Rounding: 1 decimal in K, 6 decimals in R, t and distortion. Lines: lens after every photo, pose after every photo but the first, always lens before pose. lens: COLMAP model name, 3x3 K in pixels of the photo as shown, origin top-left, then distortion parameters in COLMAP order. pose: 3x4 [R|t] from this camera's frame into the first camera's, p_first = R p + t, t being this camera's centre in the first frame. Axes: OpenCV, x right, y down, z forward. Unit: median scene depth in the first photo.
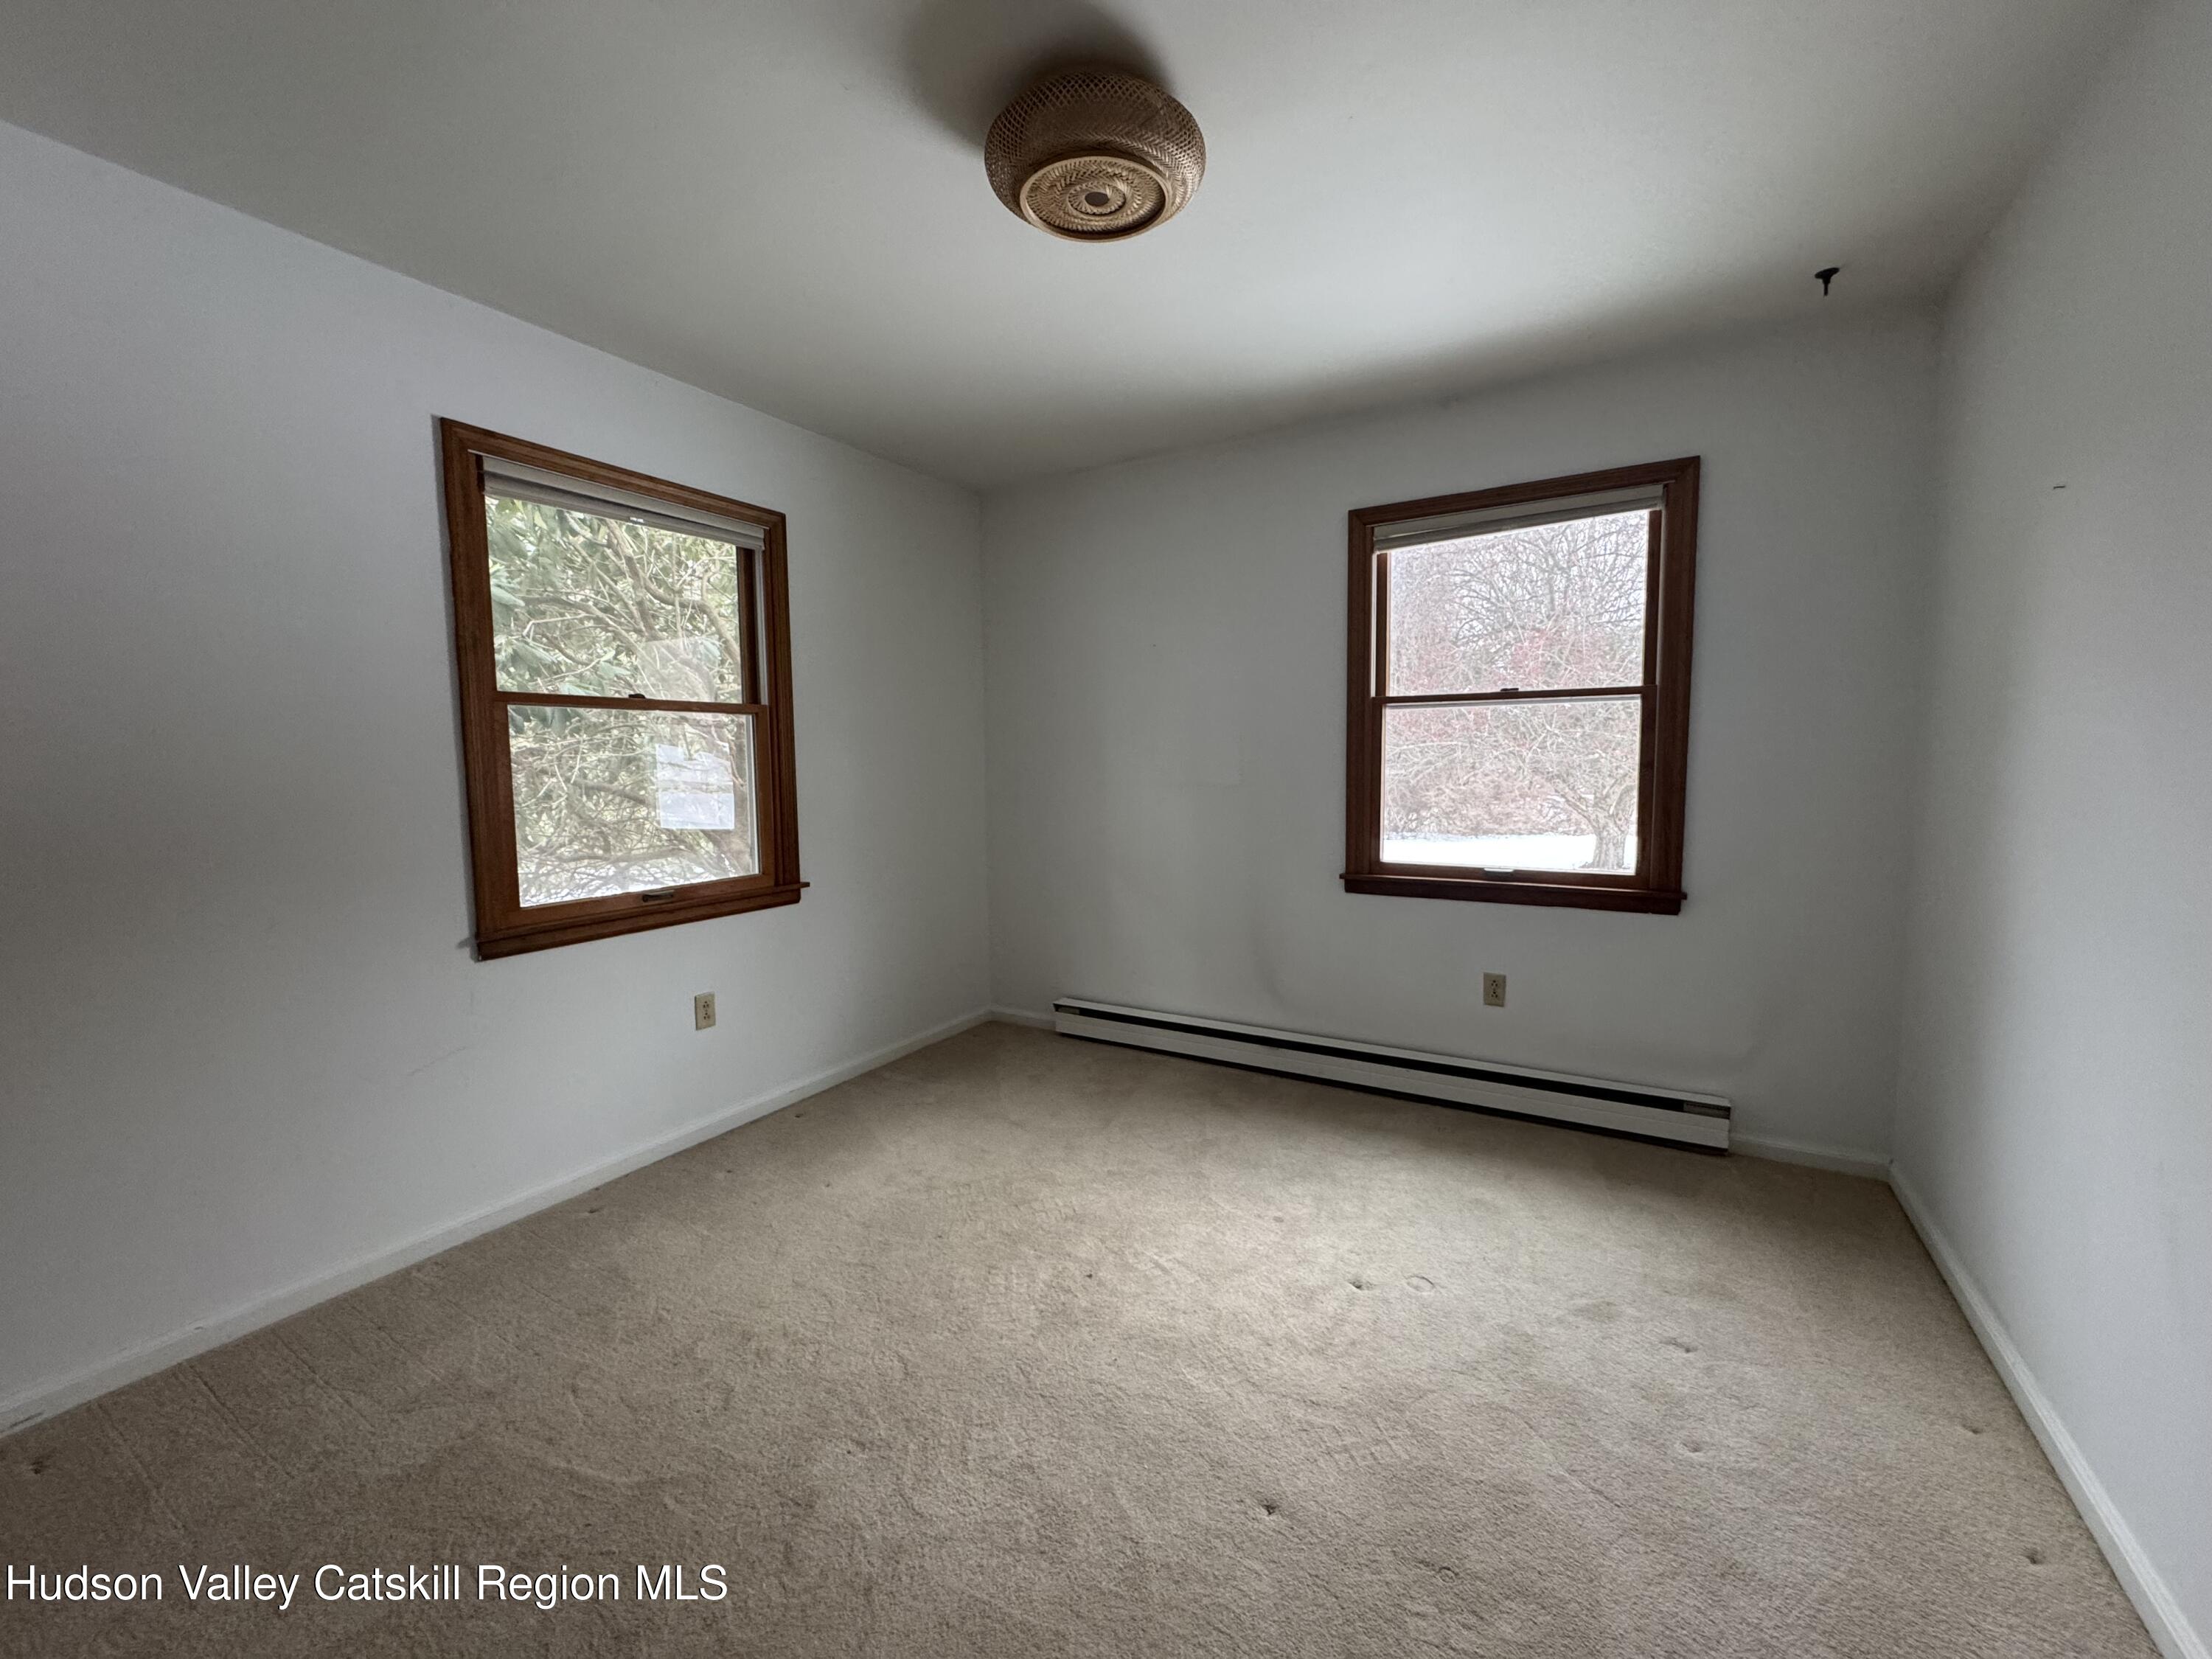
lens RADIAL K [[877.4, 0, 1093.0], [0, 877.4, 833.0], [0, 0, 1]] dist [-0.003018, 0.000806]
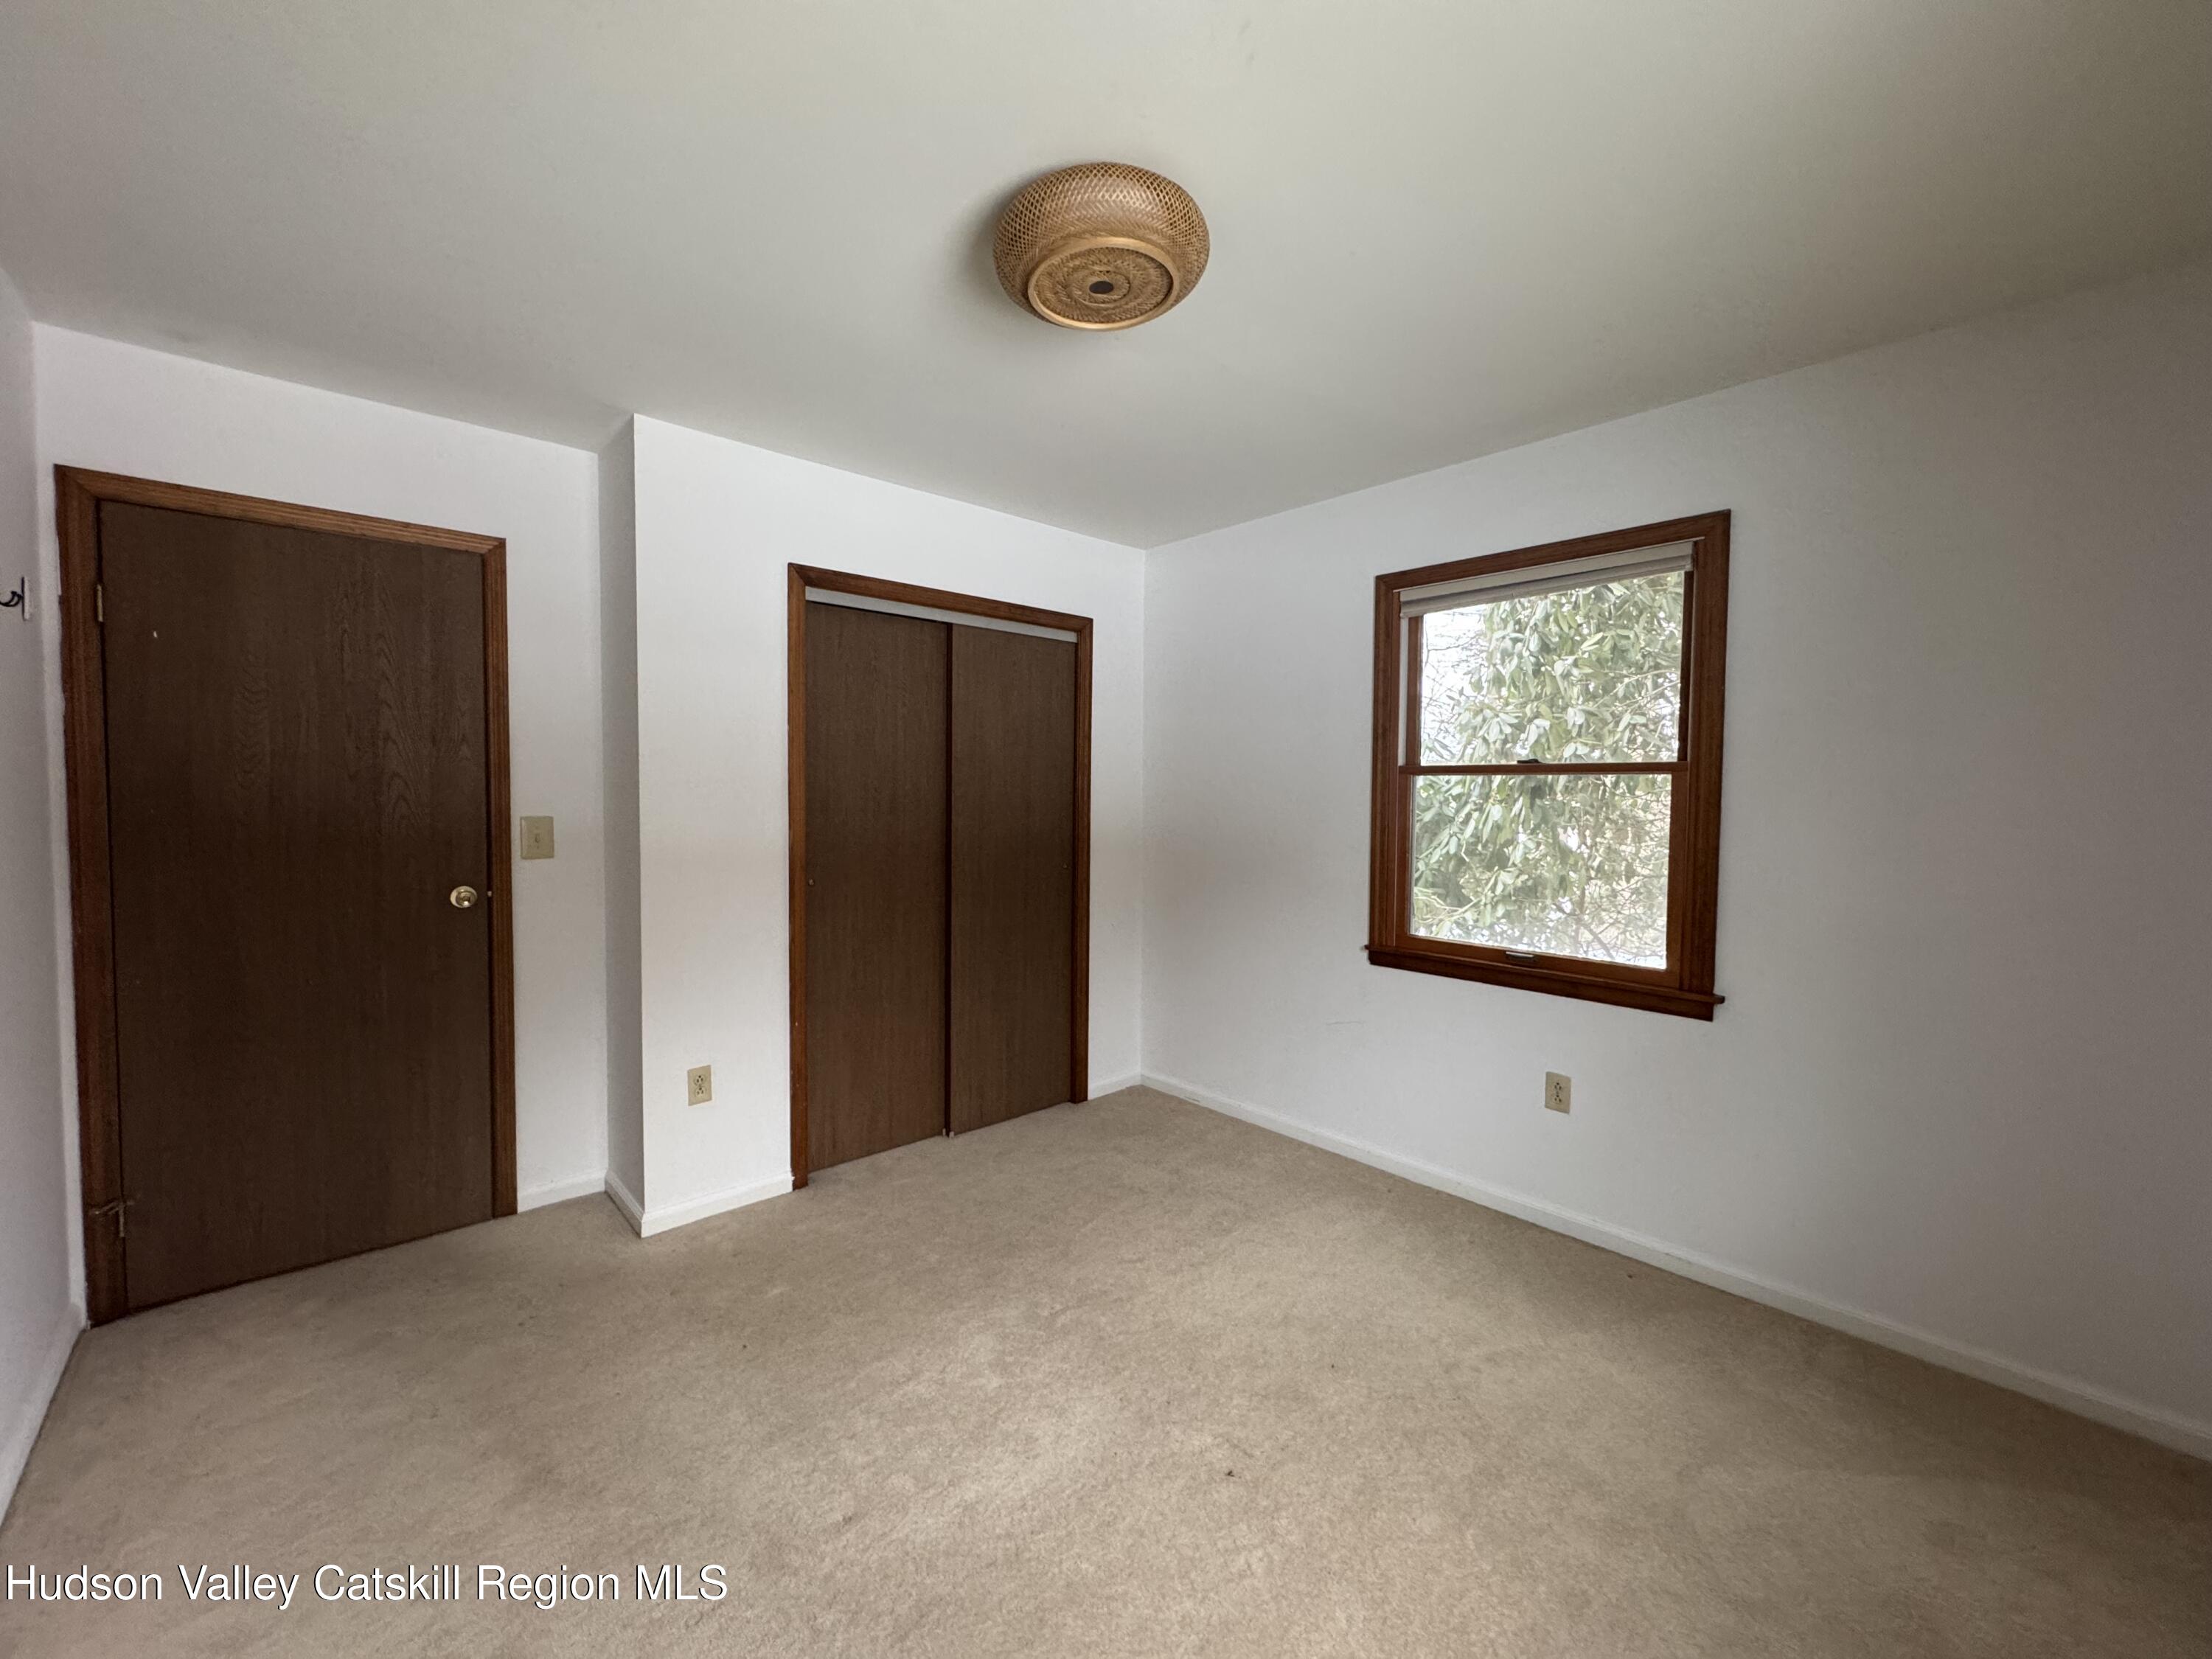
lens RADIAL K [[877.4, 0, 1103.9], [0, 877.4, 829.4], [0, 0, 1]] dist [-0.003018, 0.000806]
pose [[-0.287543, 0.053803, -0.956255, 0.730909], [-0.079606, 0.993624, 0.079843, -0.142422], [0.954454, 0.099082, -0.281427, 0.982937]]
